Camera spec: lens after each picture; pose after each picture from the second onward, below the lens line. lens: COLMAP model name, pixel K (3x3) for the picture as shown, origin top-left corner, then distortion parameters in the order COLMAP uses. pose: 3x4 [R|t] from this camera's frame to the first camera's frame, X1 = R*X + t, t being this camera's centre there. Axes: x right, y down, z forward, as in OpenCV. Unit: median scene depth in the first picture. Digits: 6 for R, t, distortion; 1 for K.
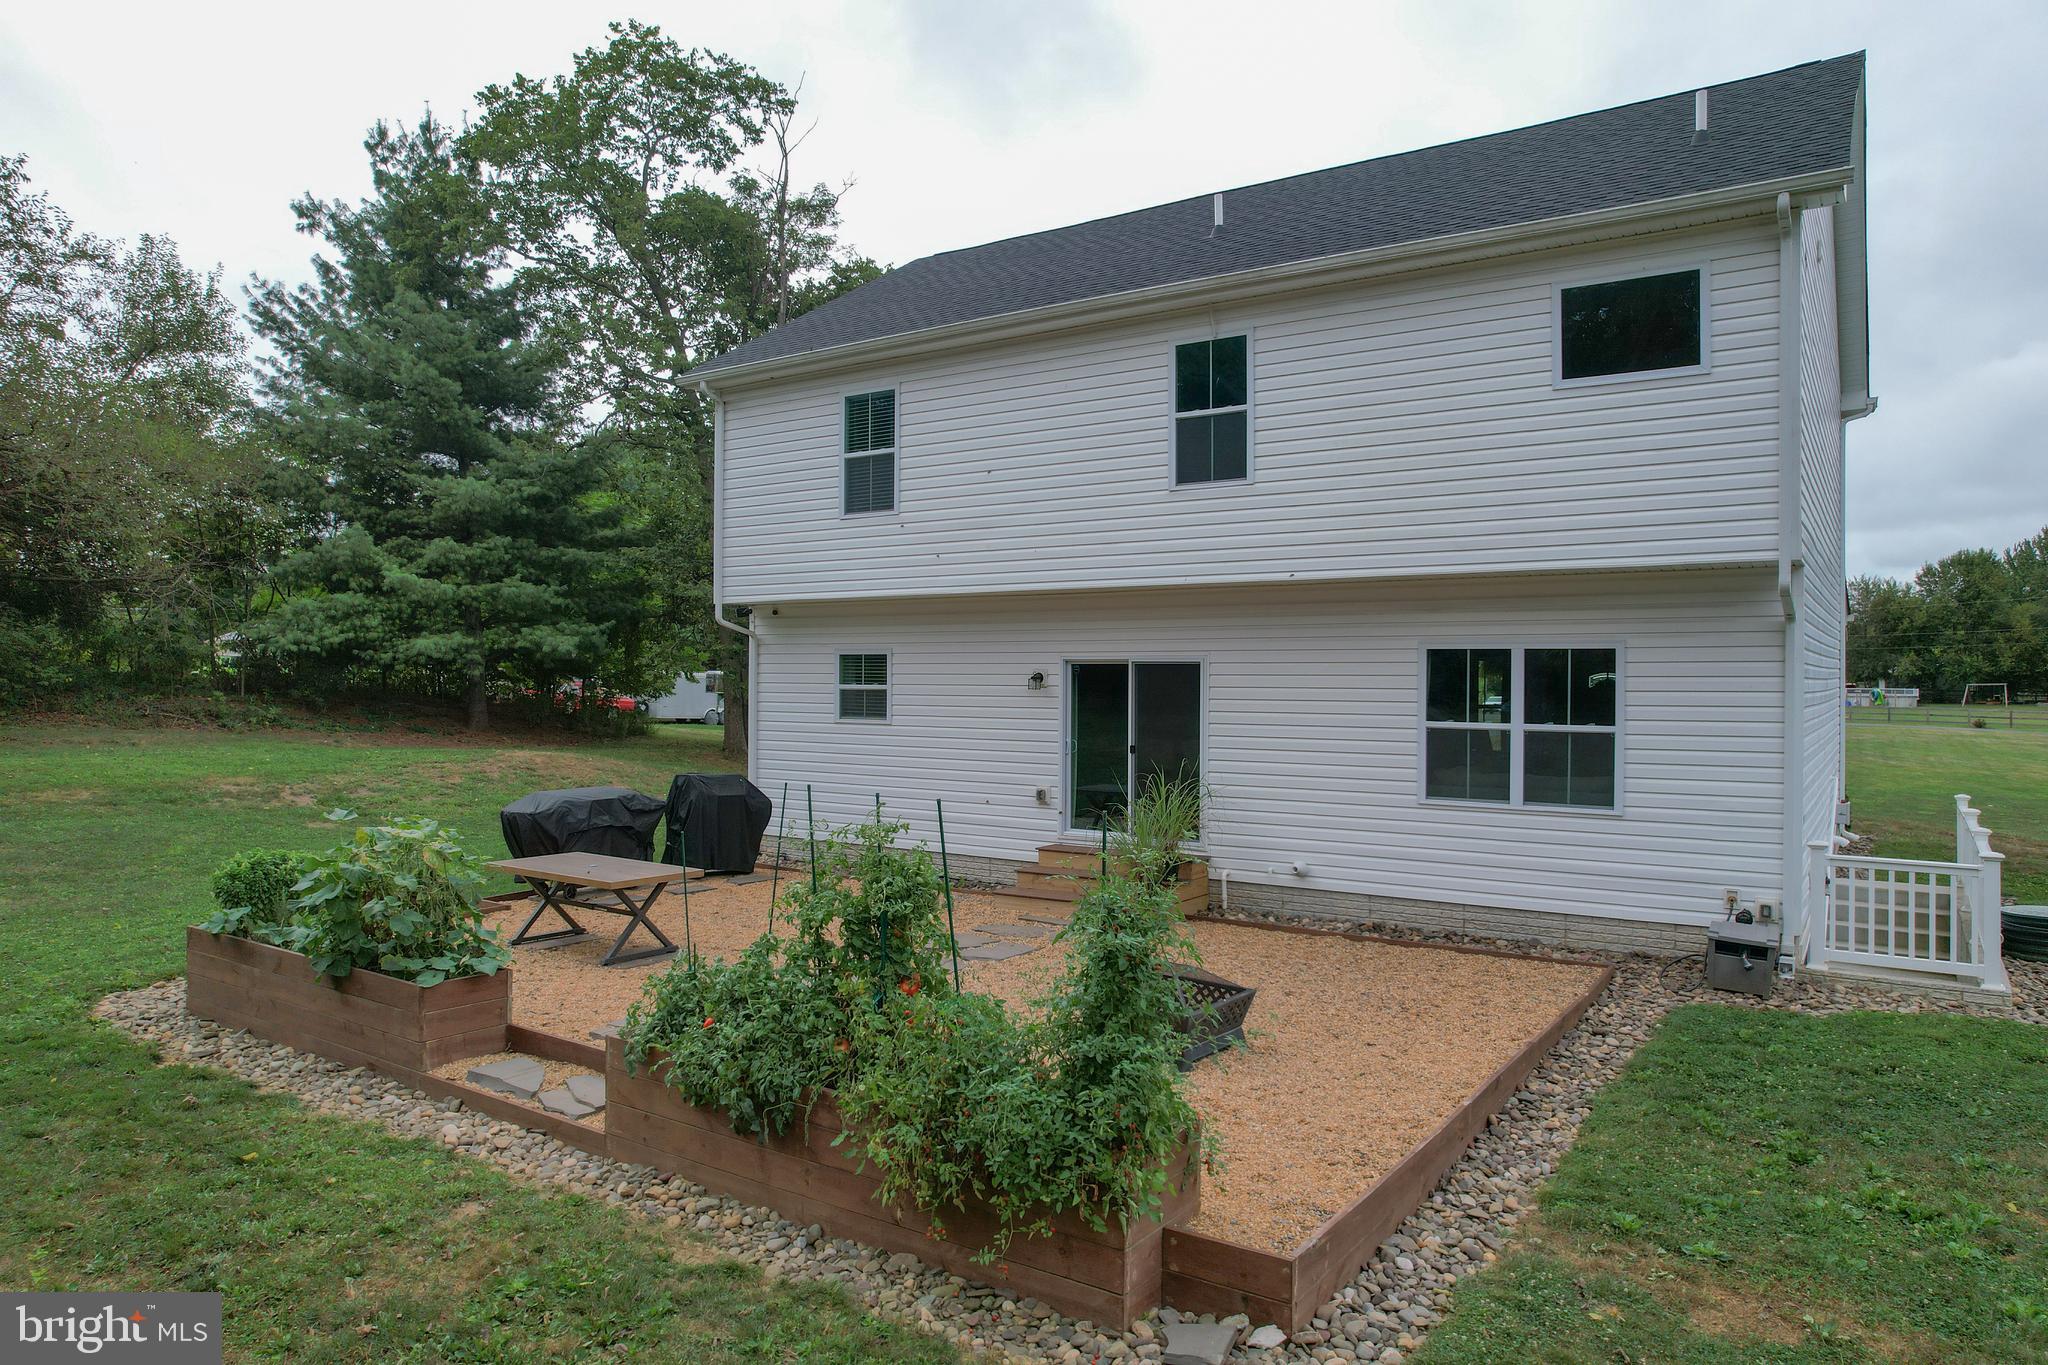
lens RADIAL K [[1310.7, 0, 1027.7], [0, 1310.7, 678.5], [0, 0, 1]] dist [-0.071529, 0.059131]
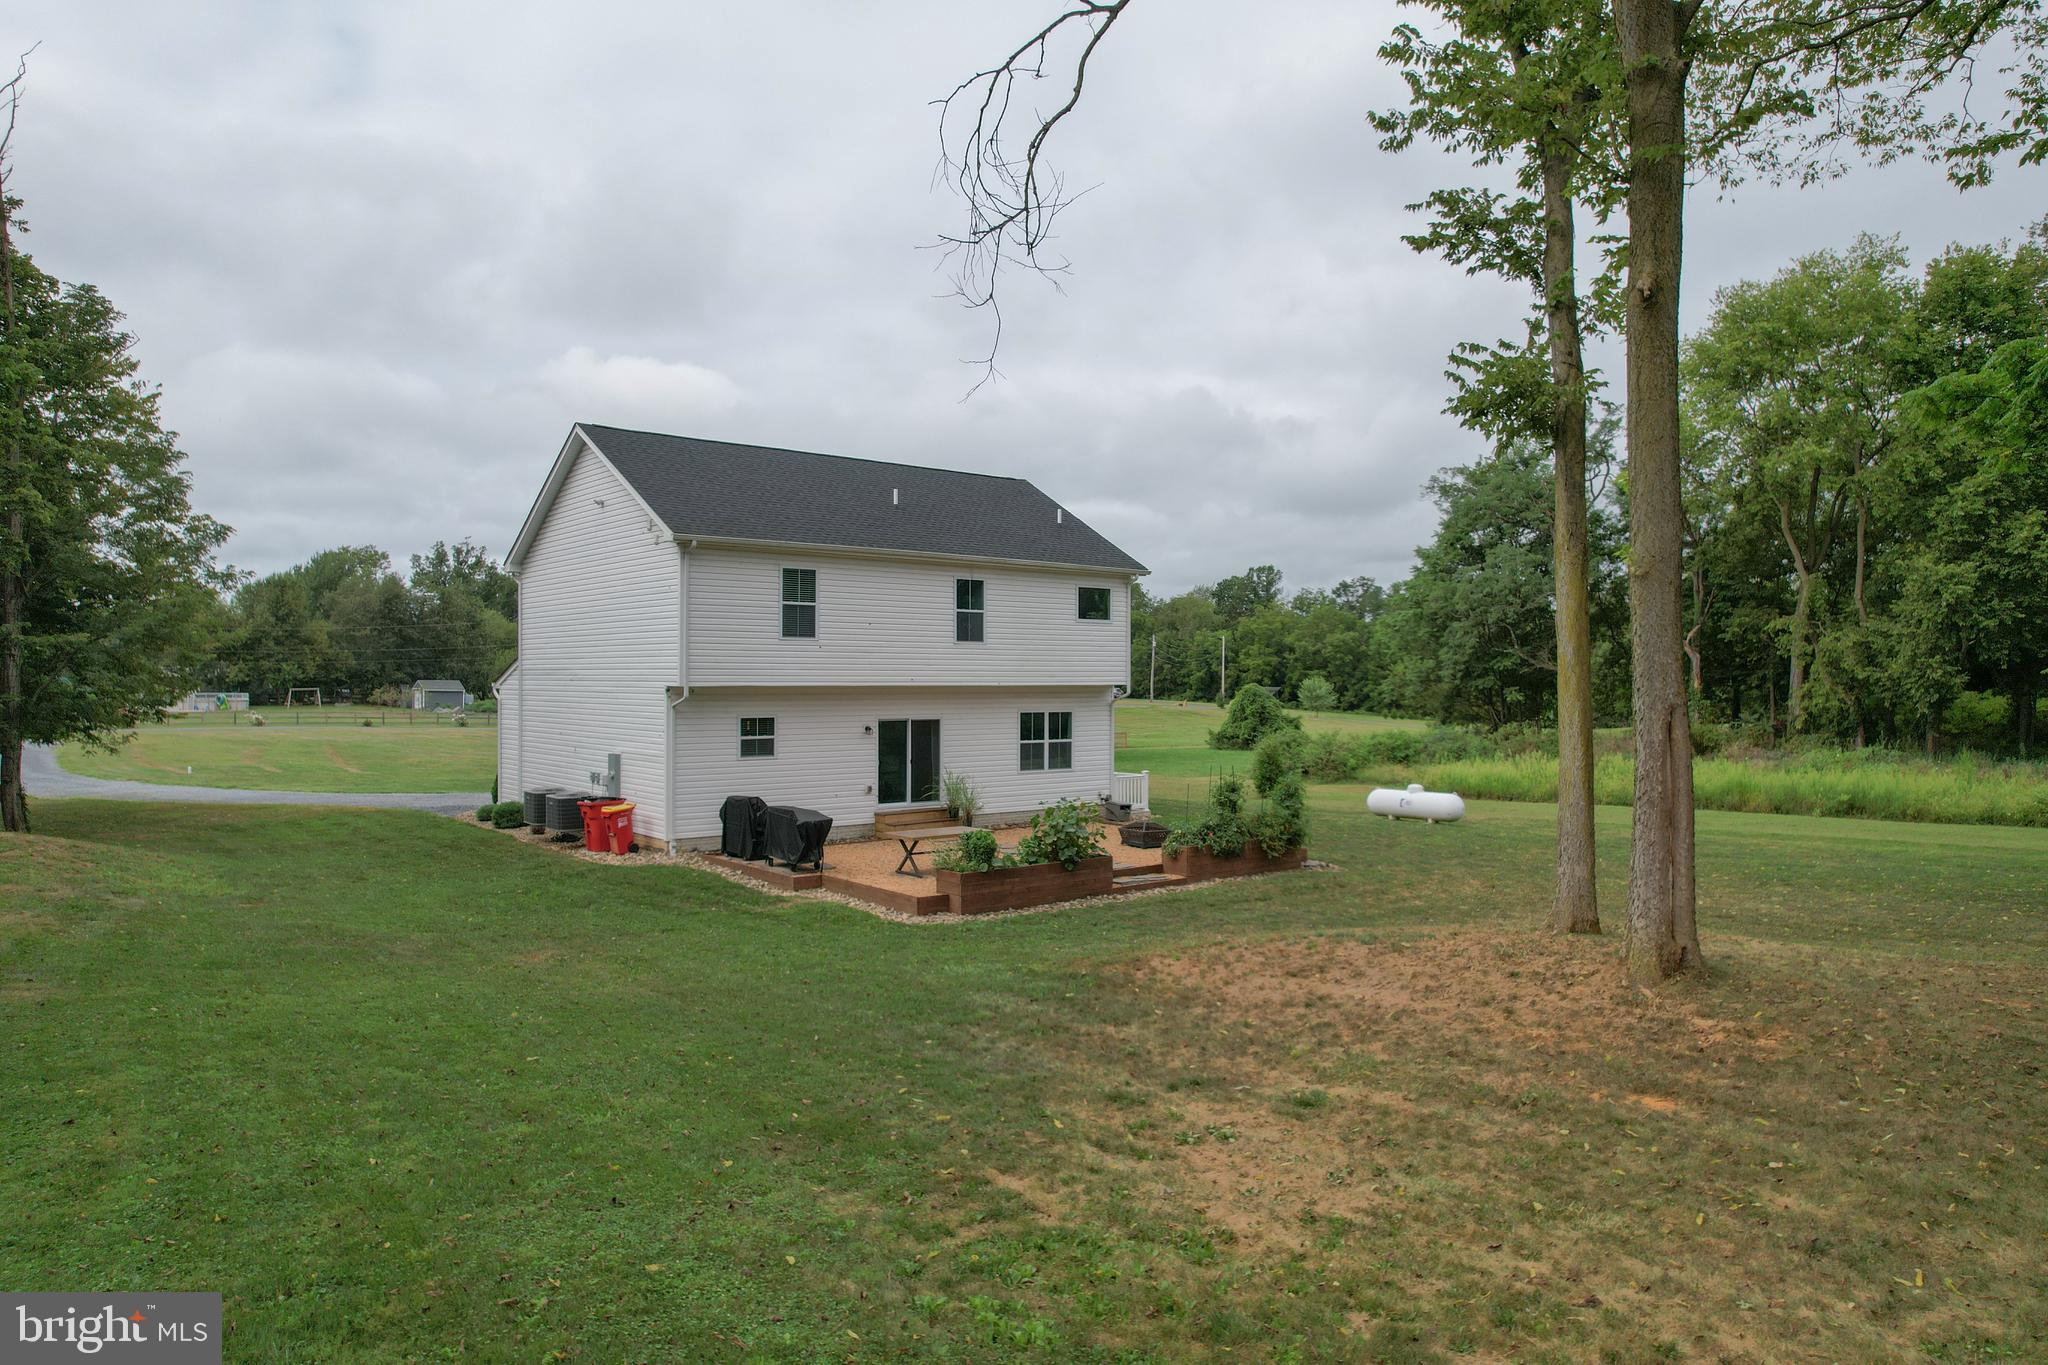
lens RADIAL K [[1310.7, 0, 1027.7], [0, 1310.7, 678.5], [0, 0, 1]] dist [-0.071529, 0.059131]
pose [[0.270178, -0.004204, 0.962801, -2.055340], [-0.000073, 0.999990, 0.004387, -0.095386], [-0.962810, -0.001256, 0.270175, 0.279635]]
